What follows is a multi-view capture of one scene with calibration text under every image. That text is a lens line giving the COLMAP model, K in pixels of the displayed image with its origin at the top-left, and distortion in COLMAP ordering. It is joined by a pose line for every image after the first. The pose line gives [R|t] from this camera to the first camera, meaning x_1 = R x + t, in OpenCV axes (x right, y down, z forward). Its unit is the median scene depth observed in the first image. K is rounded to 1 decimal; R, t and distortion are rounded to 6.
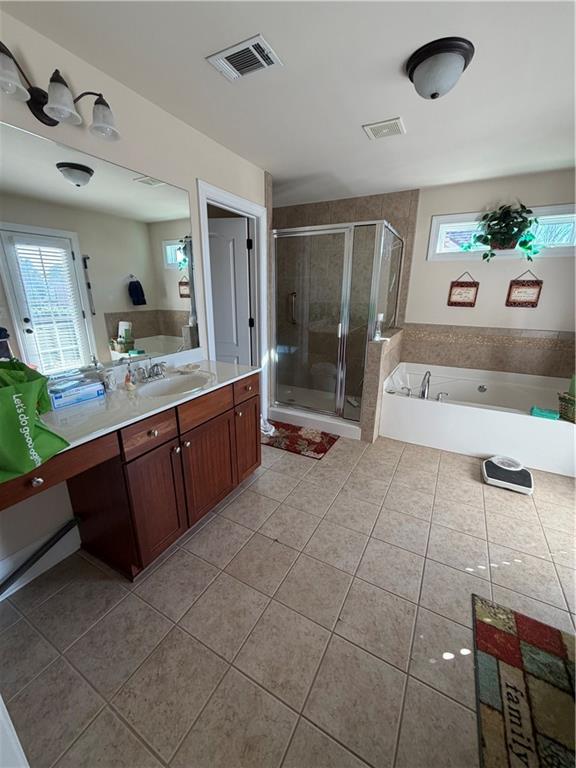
lens RADIAL K [[306.0, 0, 288.1], [0, 306.0, 376.7], [0, 0, 1]] dist [-0.001234, 0.000843]
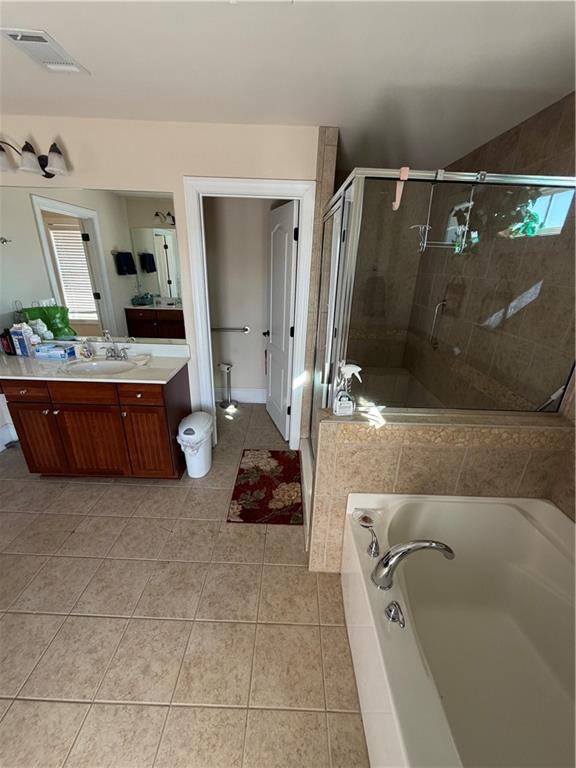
lens RADIAL K [[306.0, 0, 283.9], [0, 306.0, 376.0], [0, 0, 1]] dist [-0.001234, 0.000843]
pose [[0.471455, 0.320669, -0.821524, 0.689674], [-0.269808, 0.939329, 0.211815, -0.278125], [0.839604, 0.121793, 0.529370, 0.667702]]
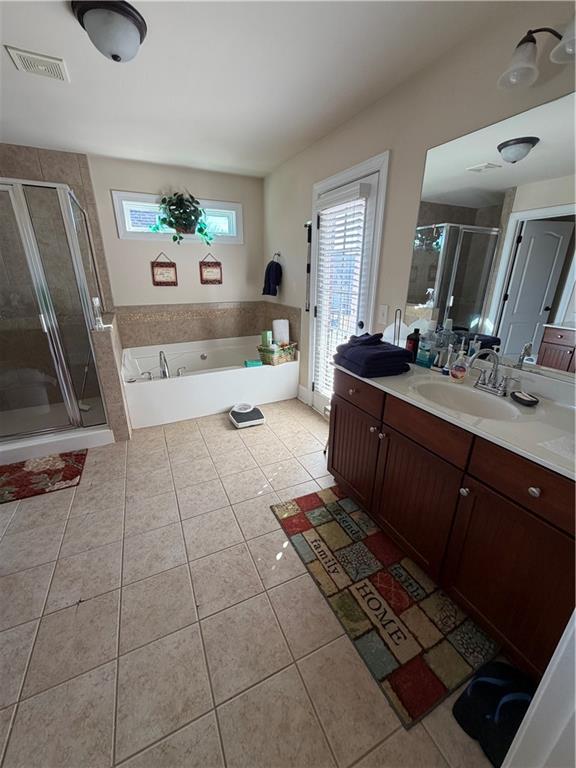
lens RADIAL K [[306.0, 0, 285.4], [0, 306.0, 377.7], [0, 0, 1]] dist [-0.001234, 0.000843]
pose [[0.586442, -0.271260, 0.763219, -0.115559], [0.223059, 0.959907, 0.169772, -0.015447], [-0.778672, 0.070682, 0.623437, 0.050981]]
